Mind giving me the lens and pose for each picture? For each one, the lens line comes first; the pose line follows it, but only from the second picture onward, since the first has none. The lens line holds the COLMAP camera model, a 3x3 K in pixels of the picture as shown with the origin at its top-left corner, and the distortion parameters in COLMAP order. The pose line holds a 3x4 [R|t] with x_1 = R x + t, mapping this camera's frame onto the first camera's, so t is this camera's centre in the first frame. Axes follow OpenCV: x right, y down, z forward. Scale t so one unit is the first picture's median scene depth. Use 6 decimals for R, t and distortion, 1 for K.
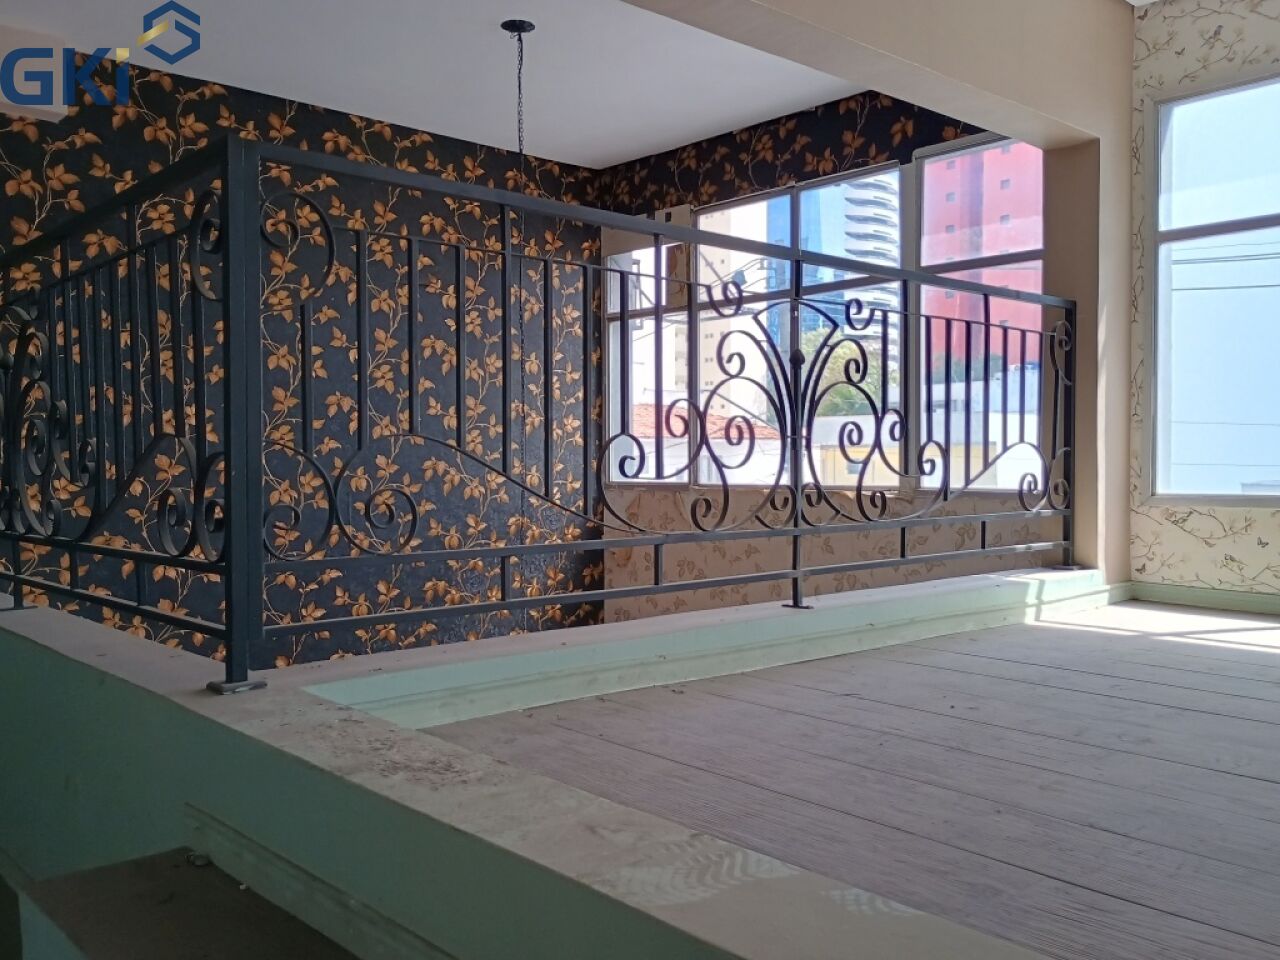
lens RADIAL K [[1115.6, 0, 640.0], [0, 1115.6, 480.0], [0, 0, 1]] dist [0.065170, -0.072255]
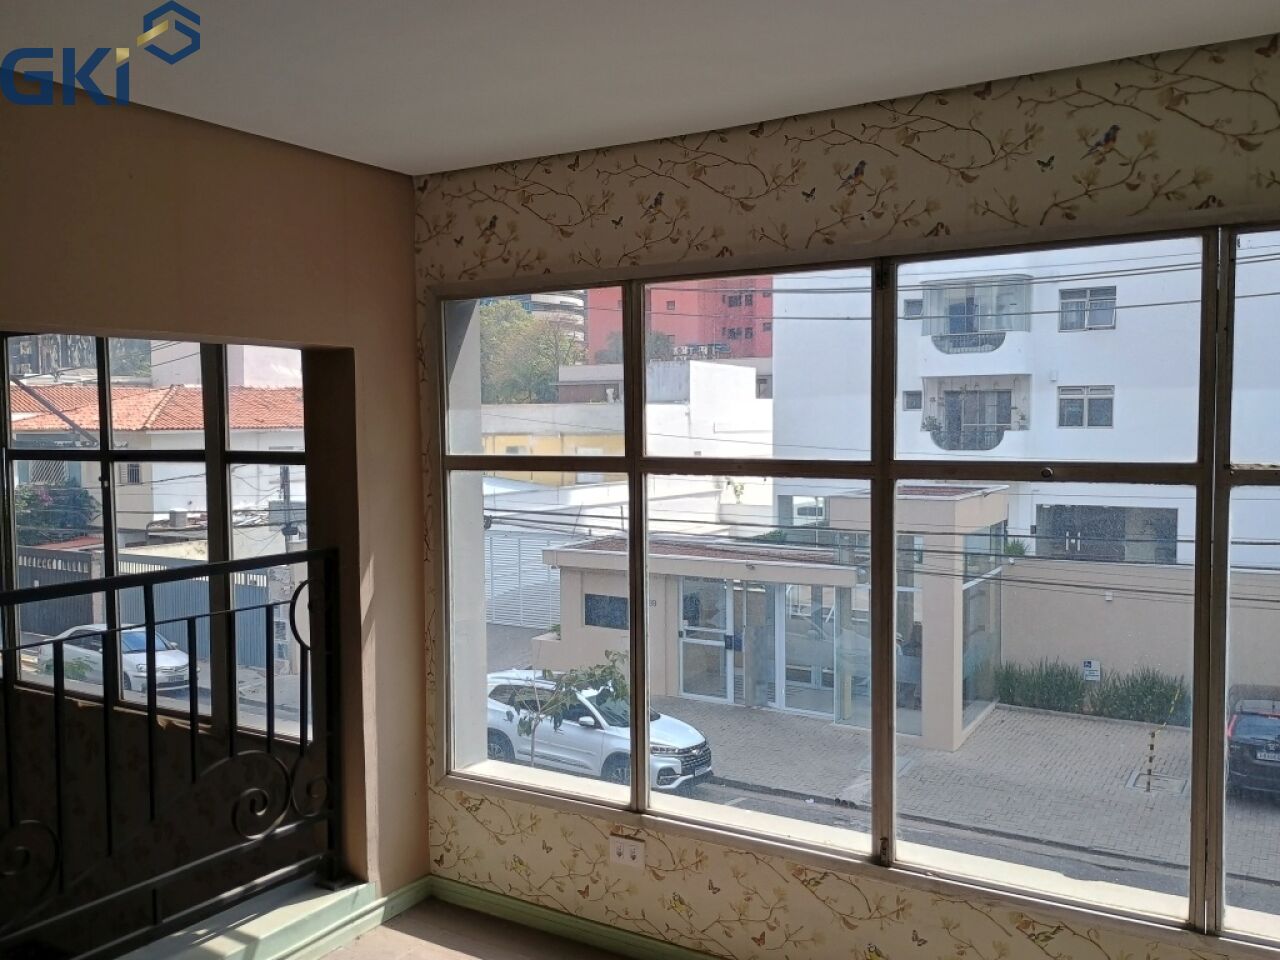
lens RADIAL K [[1135.6, 0, 640.0], [0, 1135.6, 480.0], [0, 0, 1]] dist [0.057159, -0.076542]
pose [[0.967360, -0.017897, 0.252775, 0.386705], [0.009423, 0.999353, 0.034696, -0.229580], [-0.253232, -0.031181, 0.966903, 0.168211]]
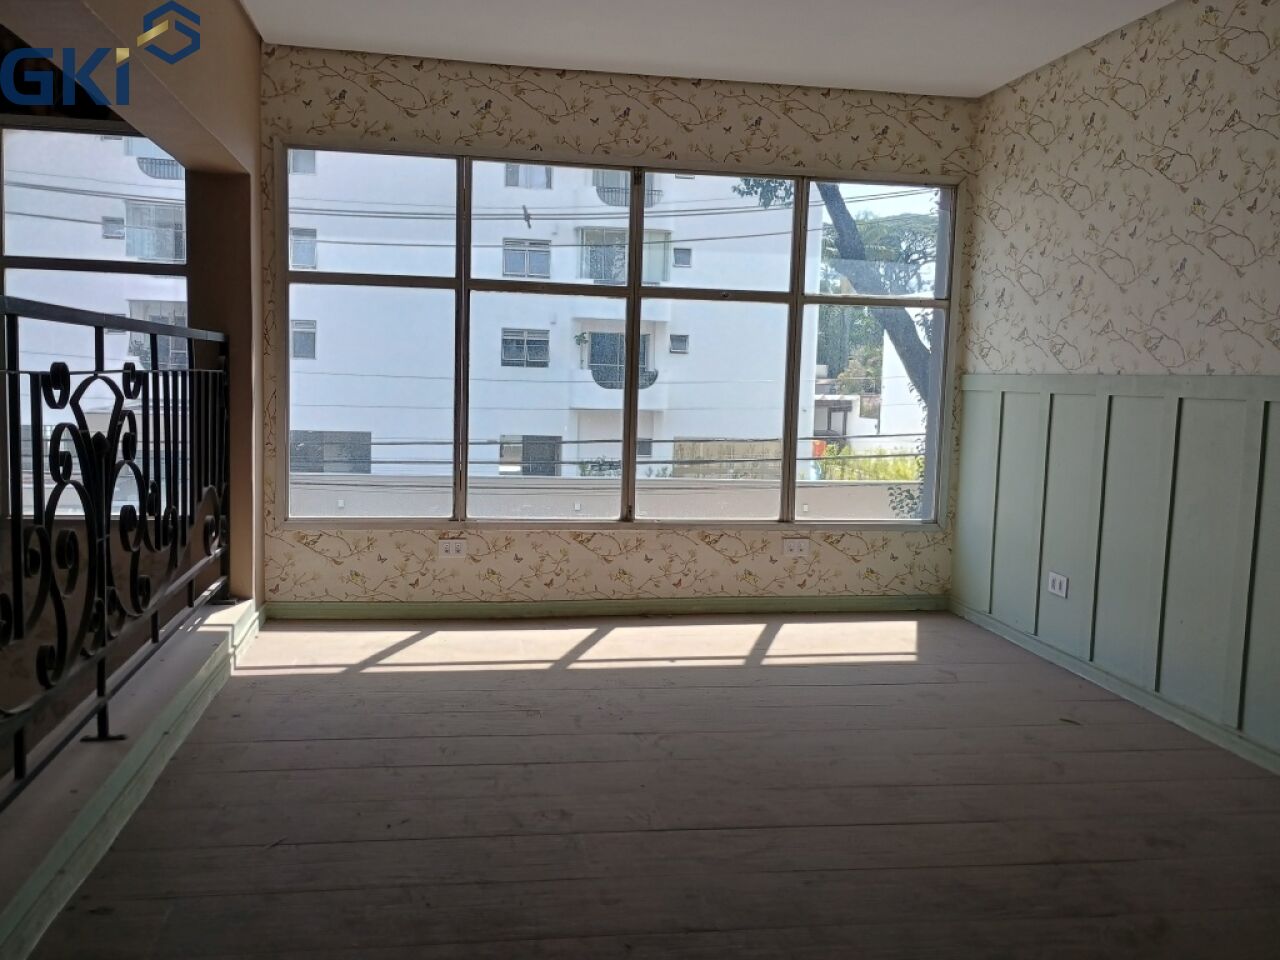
lens RADIAL K [[1115.6, 0, 640.0], [0, 1115.6, 480.0], [0, 0, 1]] dist [0.065170, -0.072255]
pose [[0.538490, -0.059507, 0.840528, -0.253790], [-0.013926, 0.996739, 0.079488, -0.113590], [-0.842517, -0.054509, 0.535905, 0.155085]]
